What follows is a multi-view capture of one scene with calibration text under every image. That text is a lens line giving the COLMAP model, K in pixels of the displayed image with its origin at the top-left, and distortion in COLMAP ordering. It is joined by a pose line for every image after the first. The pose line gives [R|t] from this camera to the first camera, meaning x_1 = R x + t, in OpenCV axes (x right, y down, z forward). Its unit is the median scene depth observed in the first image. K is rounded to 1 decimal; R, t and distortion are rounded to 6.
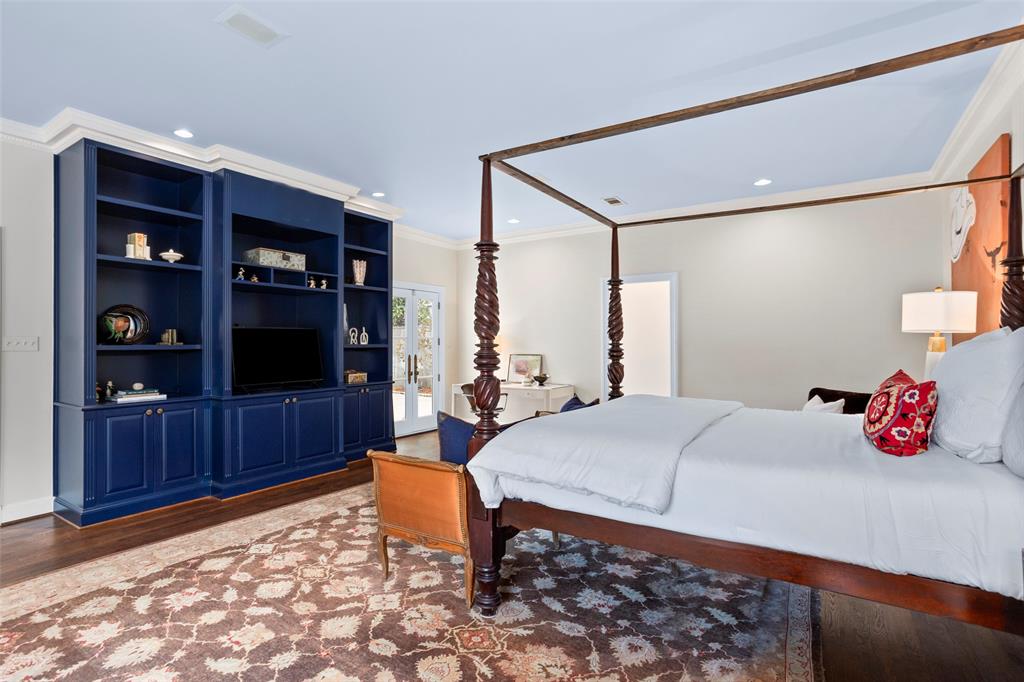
lens RADIAL K [[526.9, 0, 512.0], [0, 526.9, 341.0], [0, 0, 1]] dist [-0.051165, 0.031838]
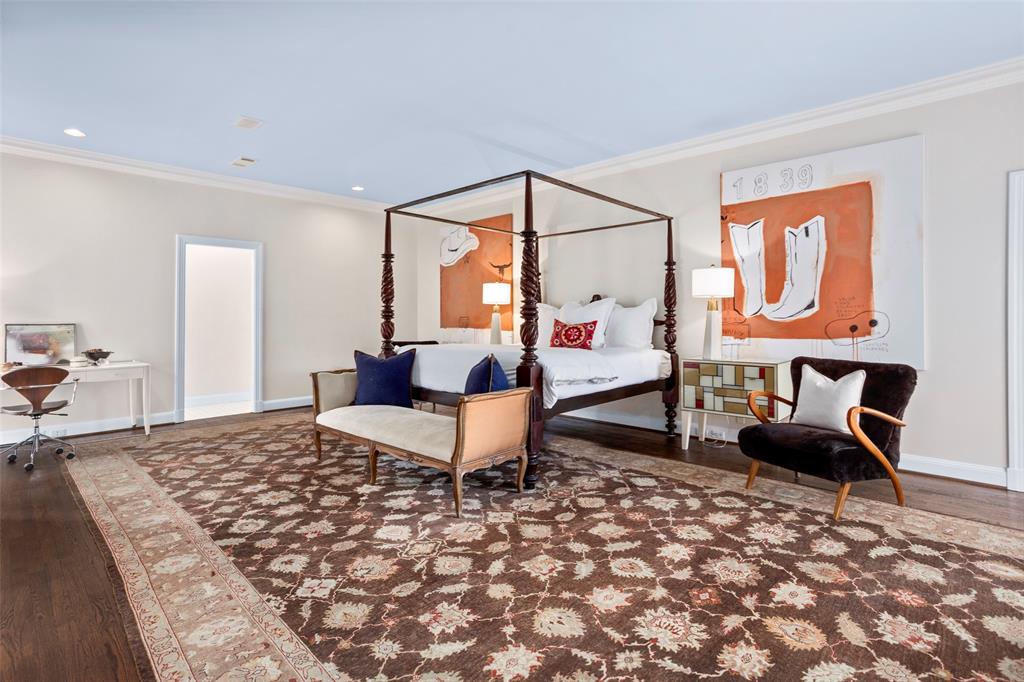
lens RADIAL K [[499.3, 0, 512.5], [0, 499.3, 315.2], [0, 0, 1]] dist [-0.049425, 0.028955]
pose [[0.168291, 0.001257, 0.985737, -1.249529], [-0.000997, 0.999999, -0.001105, 0.037148], [-0.985737, -0.000797, 0.168292, 0.719053]]
